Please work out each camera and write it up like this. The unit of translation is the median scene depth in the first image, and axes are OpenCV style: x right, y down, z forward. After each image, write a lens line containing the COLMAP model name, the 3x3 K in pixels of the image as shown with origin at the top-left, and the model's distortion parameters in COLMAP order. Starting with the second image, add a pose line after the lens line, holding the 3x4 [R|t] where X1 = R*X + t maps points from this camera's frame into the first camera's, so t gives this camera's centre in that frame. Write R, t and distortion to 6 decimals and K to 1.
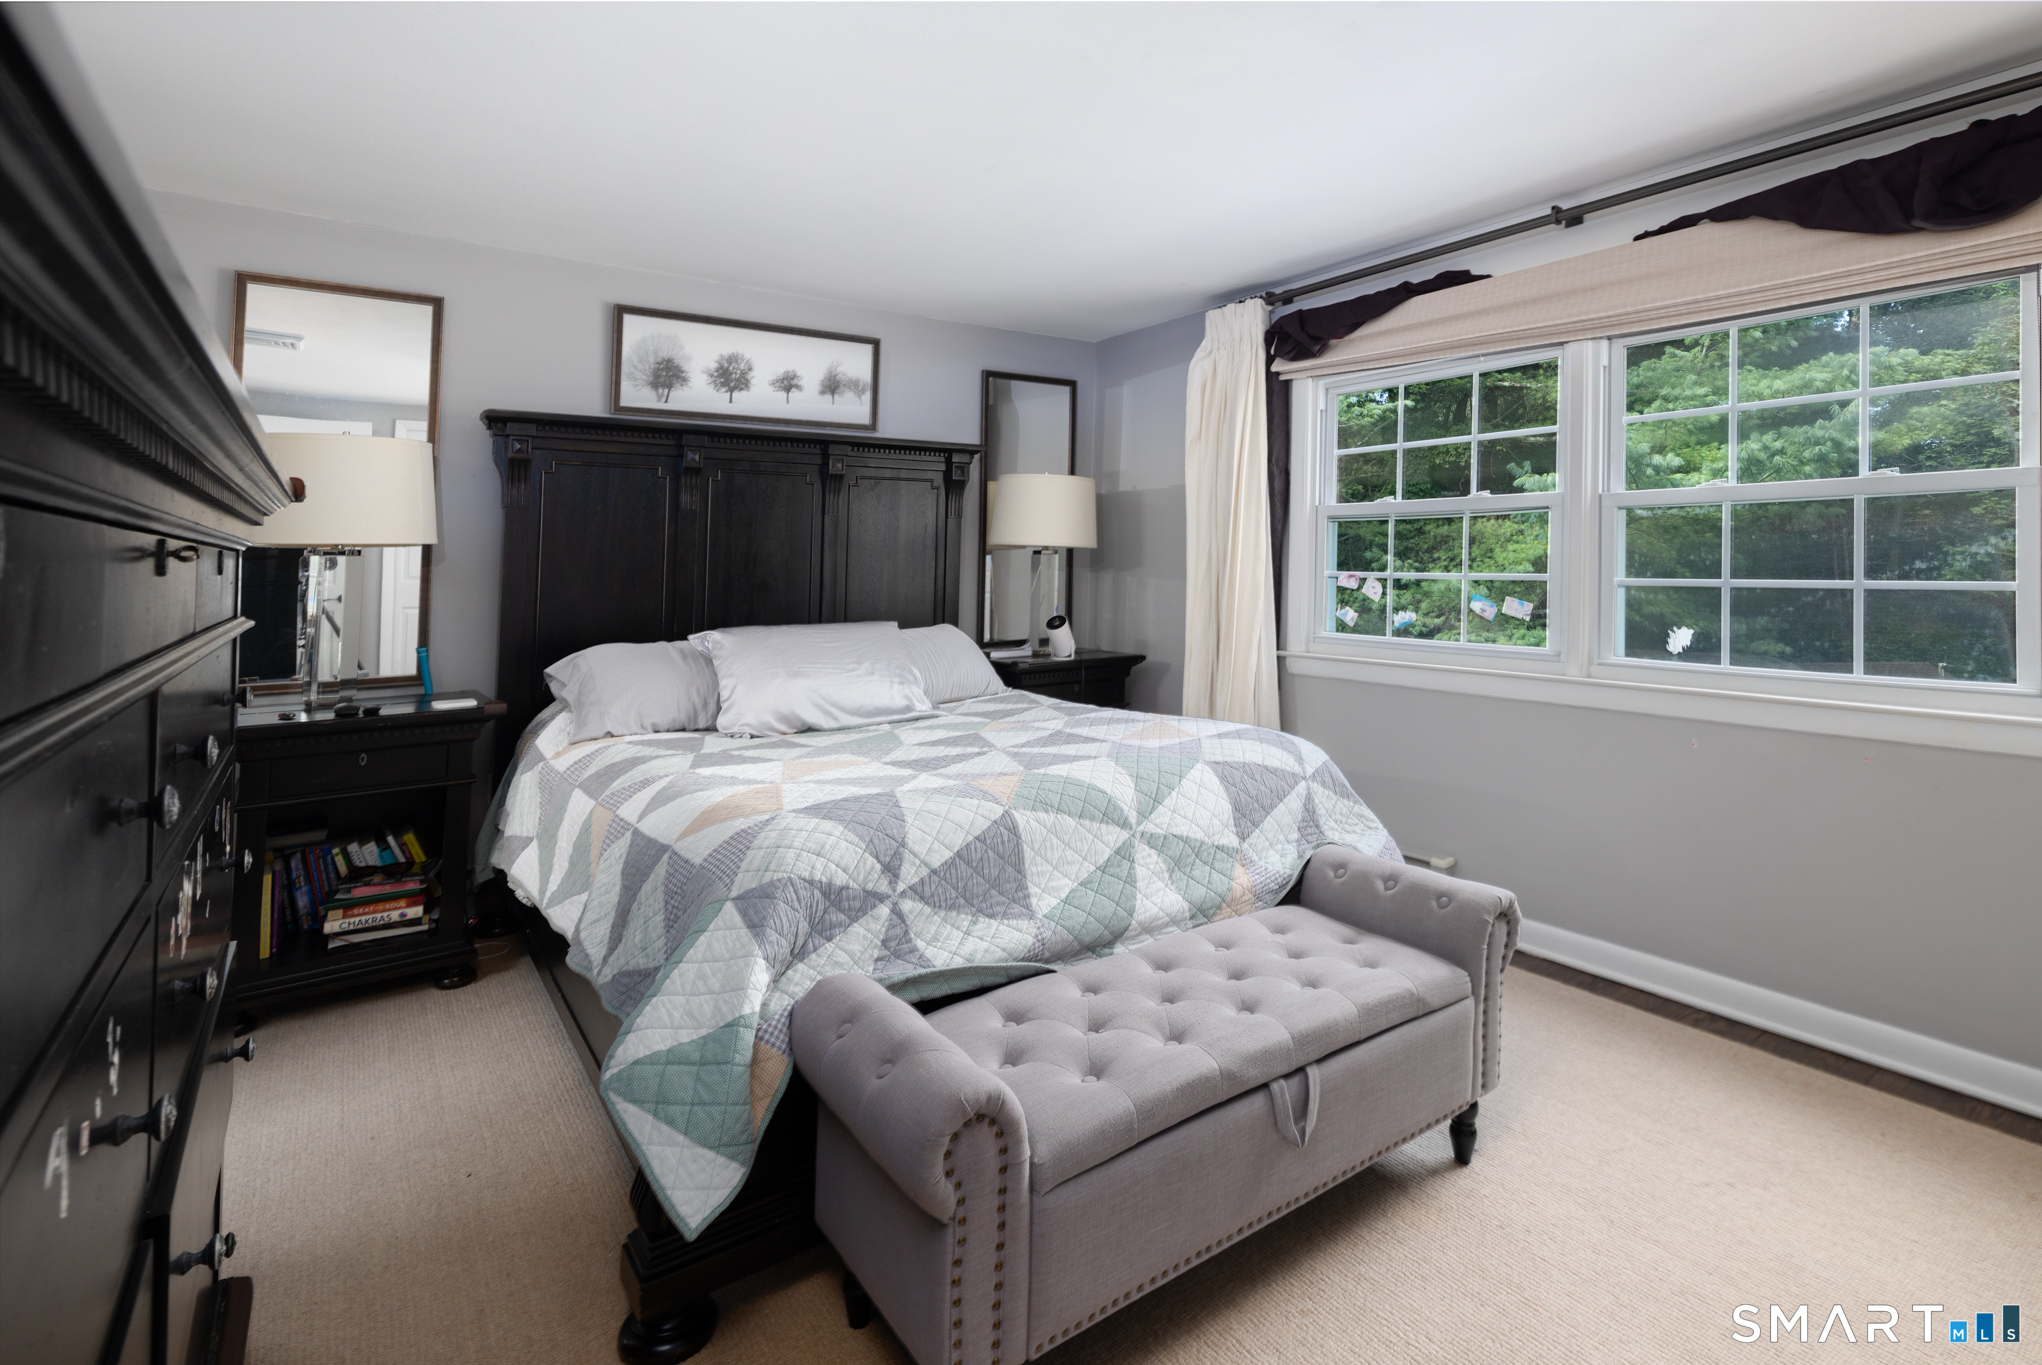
lens RADIAL K [[1003.4, 0, 1070.6], [0, 1003.4, 563.9], [0, 0, 1]] dist [-0.000602, 0.000711]
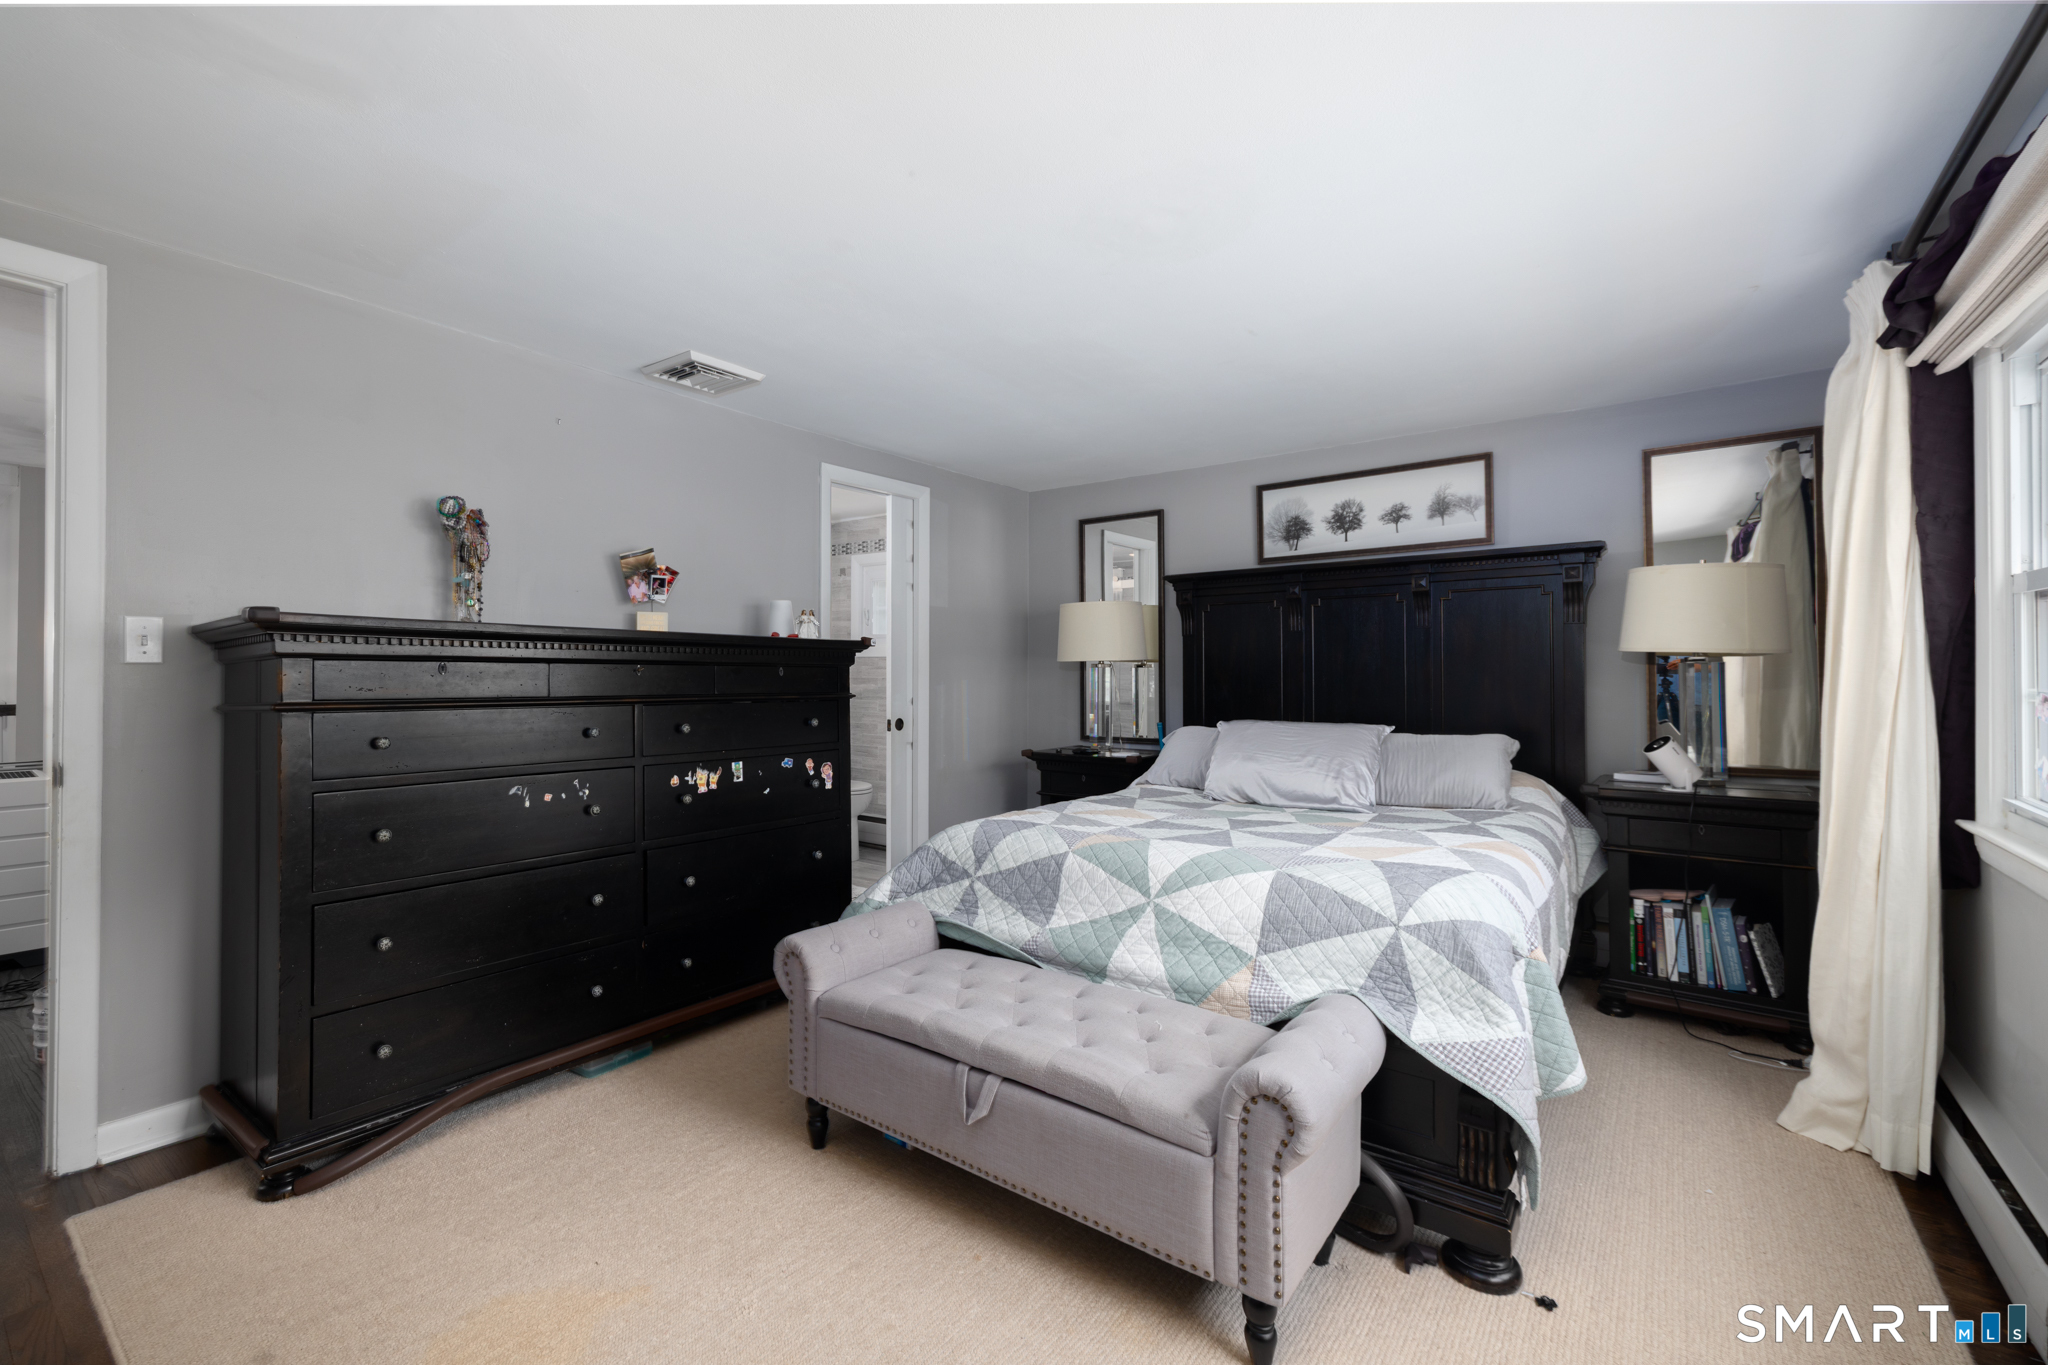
lens RADIAL K [[865.3, 0, 1021.9], [0, 865.3, 670.3], [0, 0, 1]] dist [-0.003814, 0.000192]
pose [[0.284373, 0.001604, -0.958712, 0.671351], [-0.001599, 0.999998, 0.001198, -0.003697], [0.958712, 0.001193, 0.284375, 0.380160]]
